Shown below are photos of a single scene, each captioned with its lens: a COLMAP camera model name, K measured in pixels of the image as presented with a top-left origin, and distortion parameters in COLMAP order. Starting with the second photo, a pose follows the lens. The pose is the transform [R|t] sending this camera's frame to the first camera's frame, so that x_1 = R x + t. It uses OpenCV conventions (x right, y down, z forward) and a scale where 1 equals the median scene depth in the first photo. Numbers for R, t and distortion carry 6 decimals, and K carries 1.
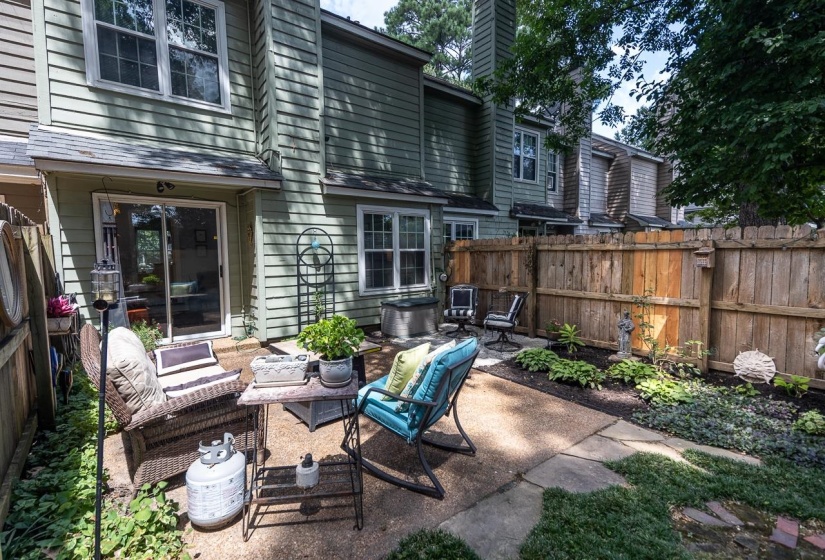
lens RADIAL K [[392.8, 0, 406.5], [0, 392.8, 282.1], [0, 0, 1]] dist [0.023204, -0.003839]
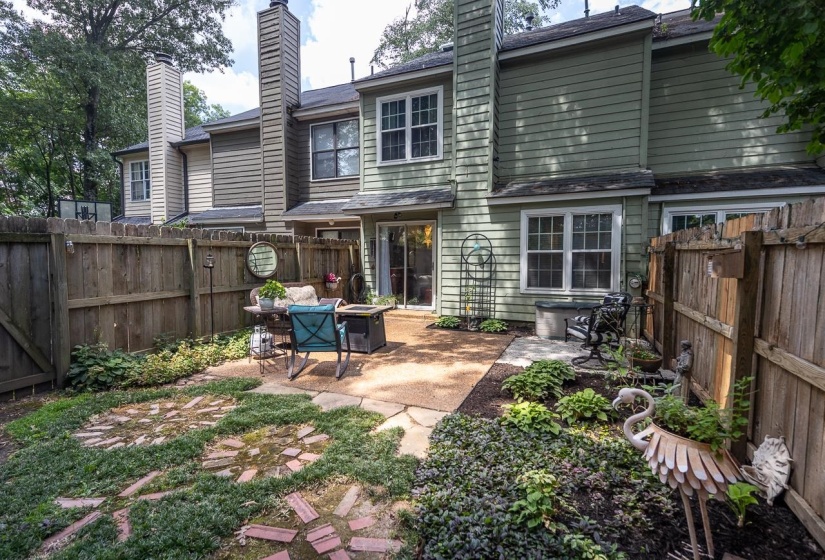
lens RADIAL K [[392.8, 0, 408.6], [0, 392.8, 279.5], [0, 0, 1]] dist [0.023204, -0.003839]
pose [[0.455940, 0.056826, -0.888195, 0.768644], [-0.071441, 0.997076, 0.027119, -0.010735], [0.887139, 0.051089, 0.458666, 0.231563]]
